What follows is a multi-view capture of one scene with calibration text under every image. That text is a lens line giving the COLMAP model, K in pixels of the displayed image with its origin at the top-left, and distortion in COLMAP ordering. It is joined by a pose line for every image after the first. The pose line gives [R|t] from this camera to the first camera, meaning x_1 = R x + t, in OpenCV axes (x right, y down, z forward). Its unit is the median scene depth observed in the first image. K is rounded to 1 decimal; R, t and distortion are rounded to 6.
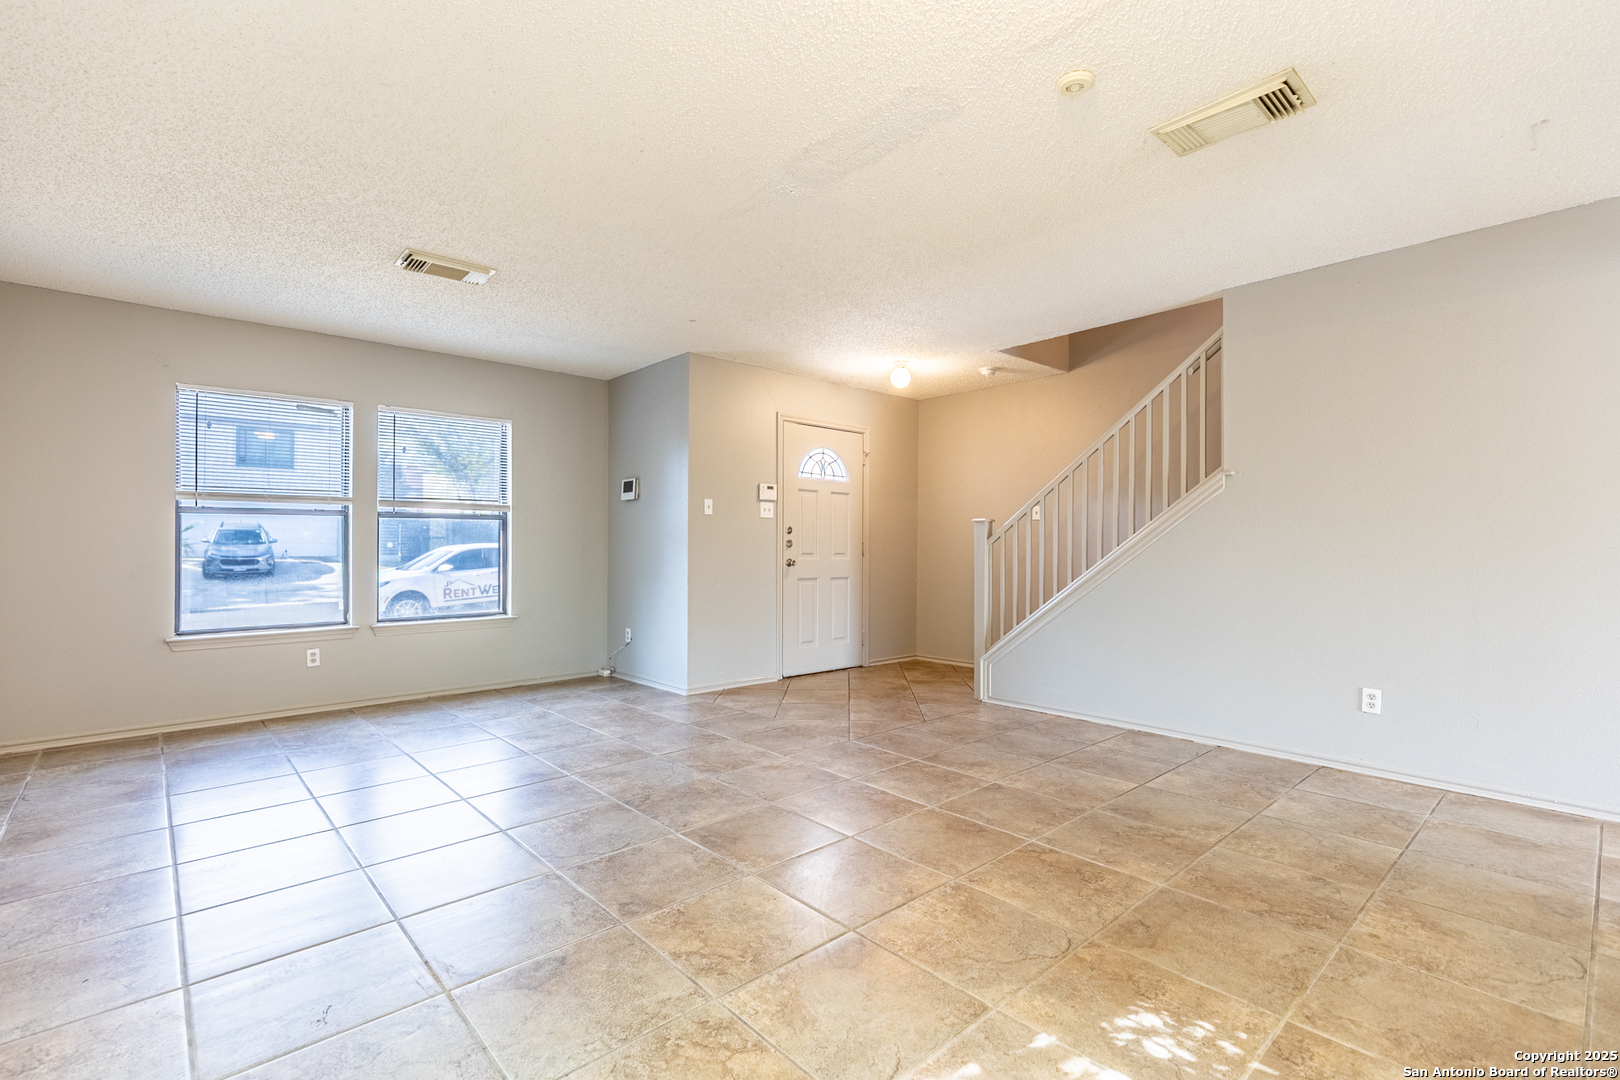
lens RADIAL K [[722.1, 0, 837.0], [0, 722.1, 539.9], [0, 0, 1]] dist [0.015845, -0.000136]
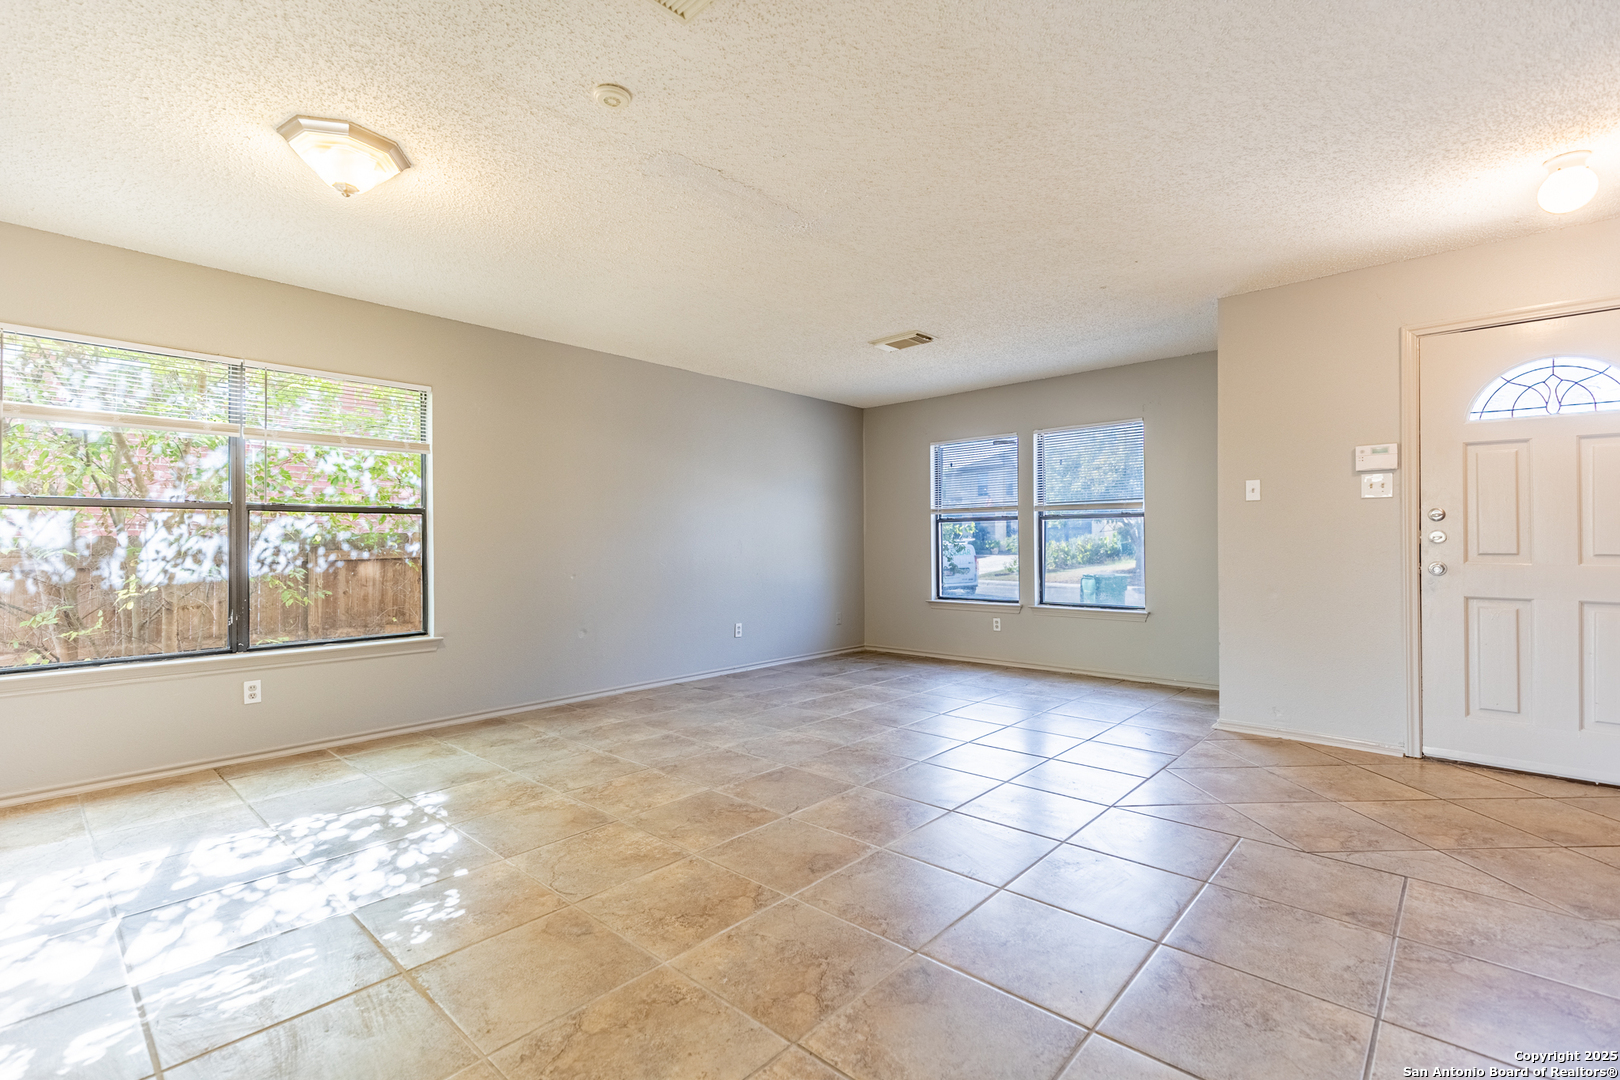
lens RADIAL K [[731.8, 0, 815.6], [0, 731.8, 535.8], [0, 0, 1]] dist [0.006427, 0.000248]
pose [[0.086265, -0.010959, -0.996212, 1.064158], [0.014126, 0.999852, -0.009775, 0.006178], [0.996172, -0.013230, 0.086407, 0.913765]]
